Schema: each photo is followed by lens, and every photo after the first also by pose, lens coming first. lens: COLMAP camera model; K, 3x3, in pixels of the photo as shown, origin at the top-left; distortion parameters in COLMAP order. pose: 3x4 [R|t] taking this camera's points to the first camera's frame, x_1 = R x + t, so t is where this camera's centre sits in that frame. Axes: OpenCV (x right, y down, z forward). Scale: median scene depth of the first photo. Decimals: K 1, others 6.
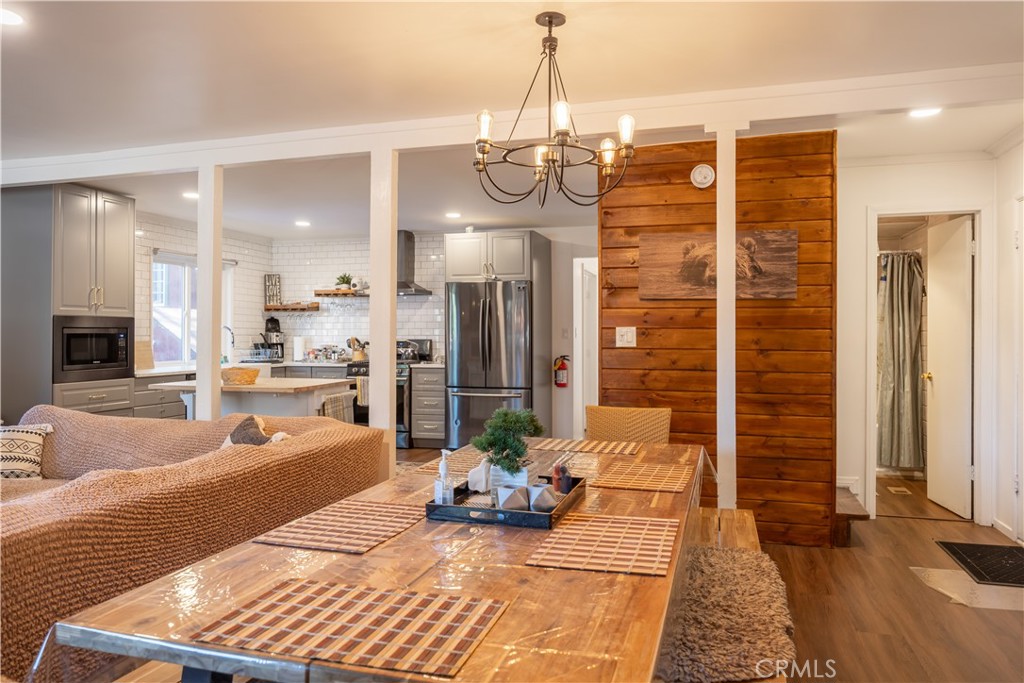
lens RADIAL K [[710.9, 0, 494.7], [0, 710.9, 330.4], [0, 0, 1]] dist [-0.036085, -0.000413]
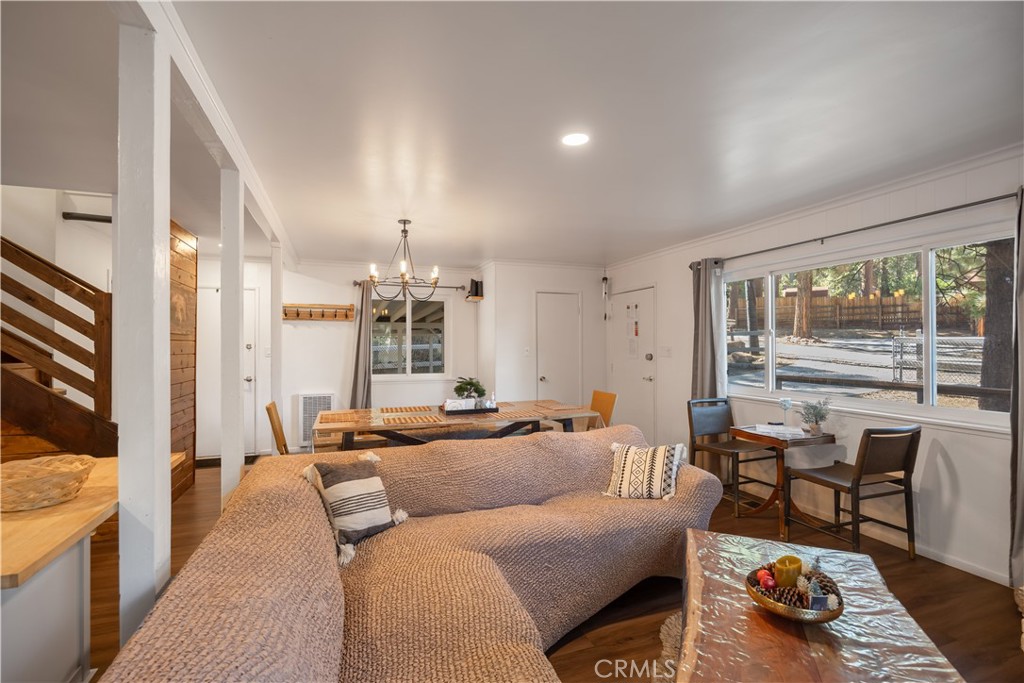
lens RADIAL K [[466.2, 0, 512.0], [0, 466.2, 341.5], [0, 0, 1]] dist [0.001550, 0.000275]
pose [[-0.607592, 0.006147, 0.794225, -0.433454], [-0.001272, 0.999961, -0.008713, -0.011255], [-0.794248, -0.006305, -0.607561, 0.529916]]
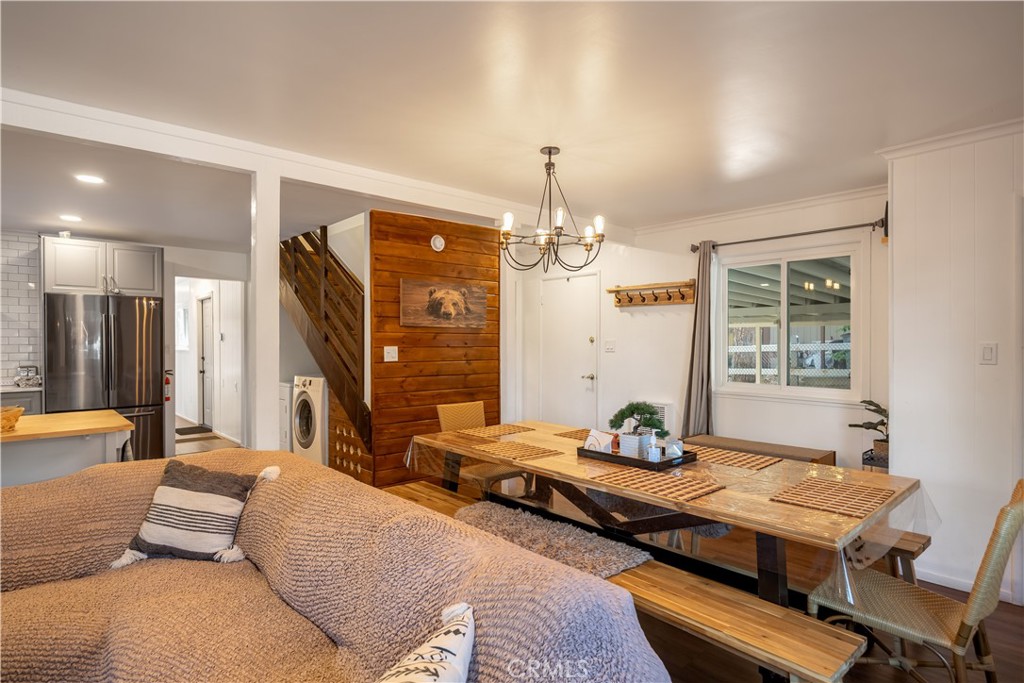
lens RADIAL K [[553.1, 0, 512.0], [0, 553.1, 341.5], [0, 0, 1]] dist [-0.003363, -0.000662]
pose [[0.505936, -0.002597, 0.862567, -0.321258], [-0.001555, 0.999991, 0.003923, -0.009889], [-0.862569, -0.003326, 0.505928, 0.148905]]
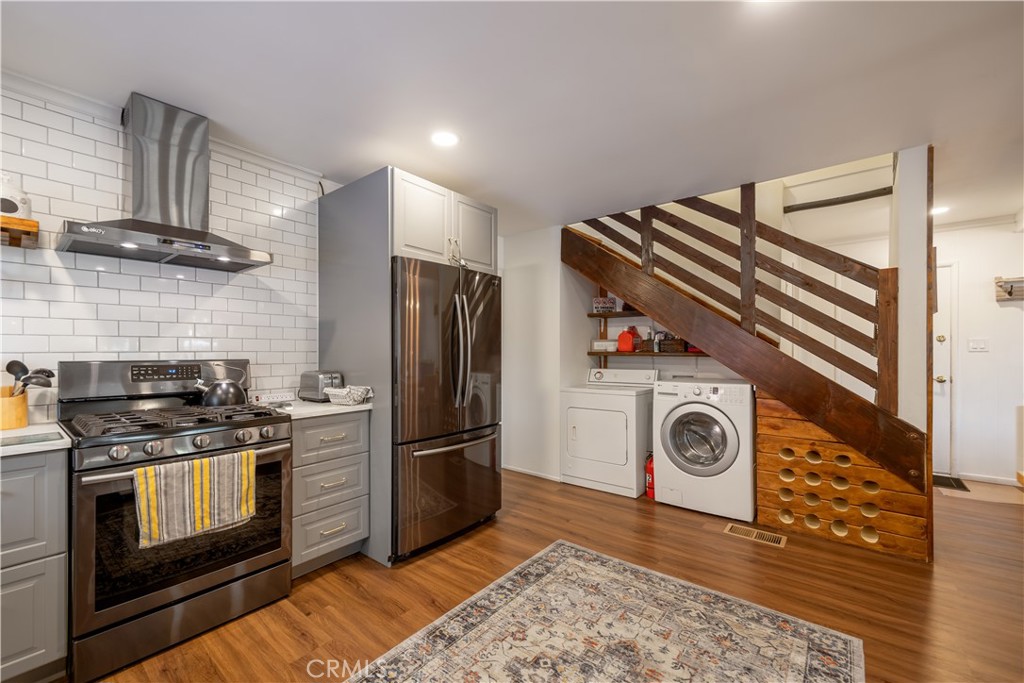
lens RADIAL K [[421.4, 0, 501.4], [0, 421.4, 353.0], [0, 0, 1]] dist [0.010510, 0.000010]
pose [[0.366339, -0.005272, 0.930466, -0.305365], [-0.002846, 0.999973, 0.006787, 0.005294], [-0.930477, -0.005134, 0.366314, 0.715426]]
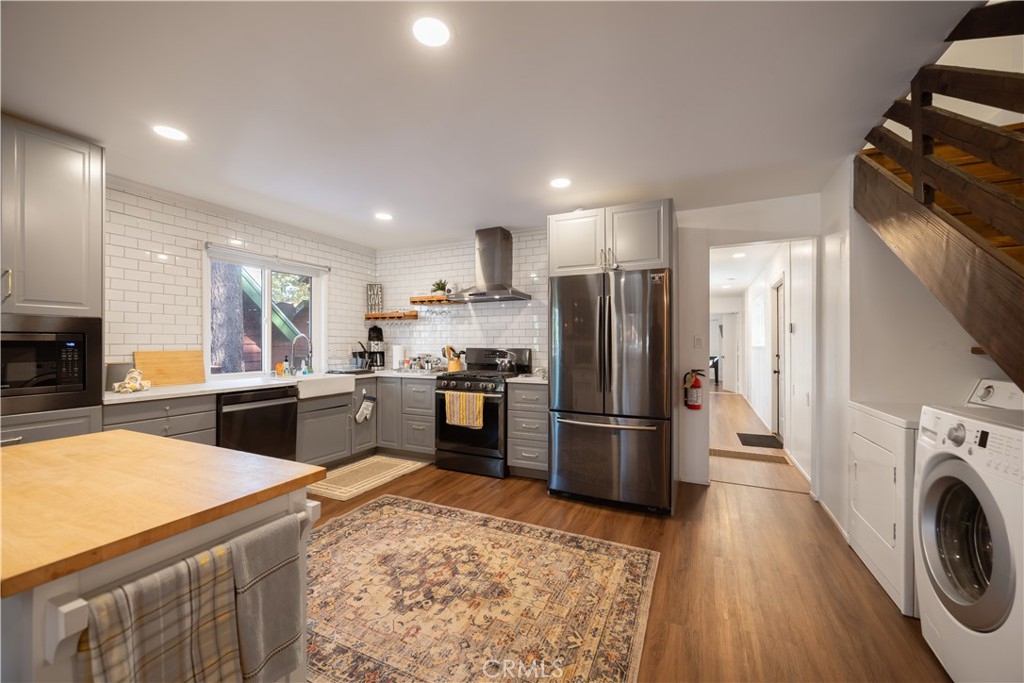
lens RADIAL K [[396.9, 0, 508.1], [0, 396.9, 342.4], [0, 0, 1]] dist [0.000508, 0.000028]
pose [[0.990126, 0.000486, -0.140181, -0.046821], [-0.000048, 0.999995, 0.003129, 0.003113], [0.140182, -0.003091, 0.990121, 0.497706]]
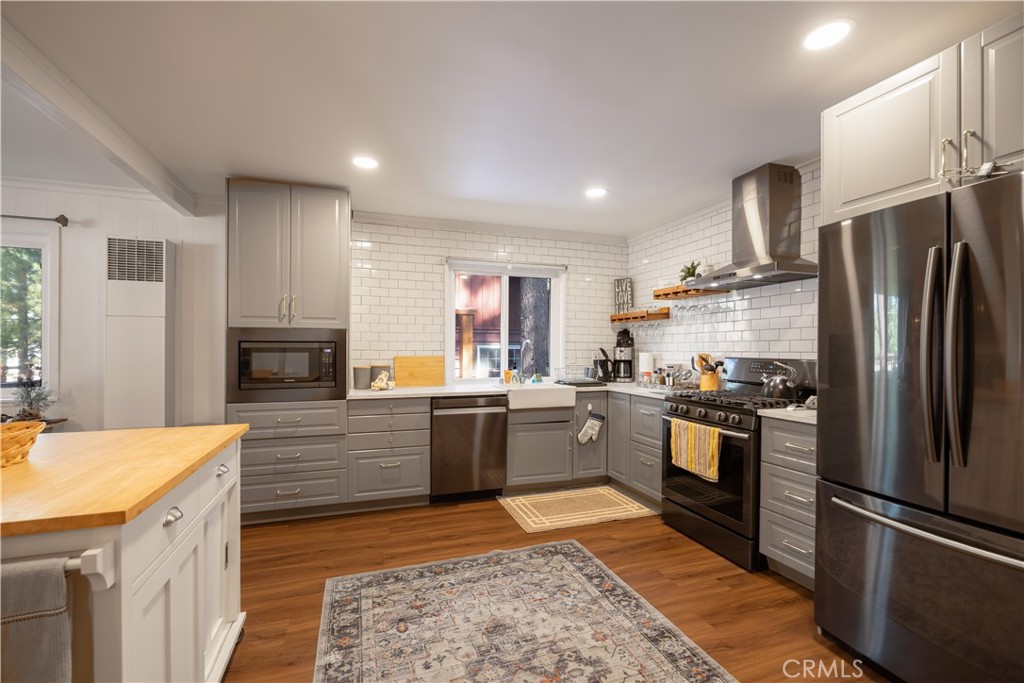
lens RADIAL K [[435.3, 0, 511.5], [0, 435.3, 350.1], [0, 0, 1]] dist [-0.002563, -0.000167]
pose [[0.603451, 0.003981, -0.797390, 0.022323], [0.001988, 0.999977, 0.006497, 0.002798], [0.797398, -0.005506, 0.603429, 0.624503]]
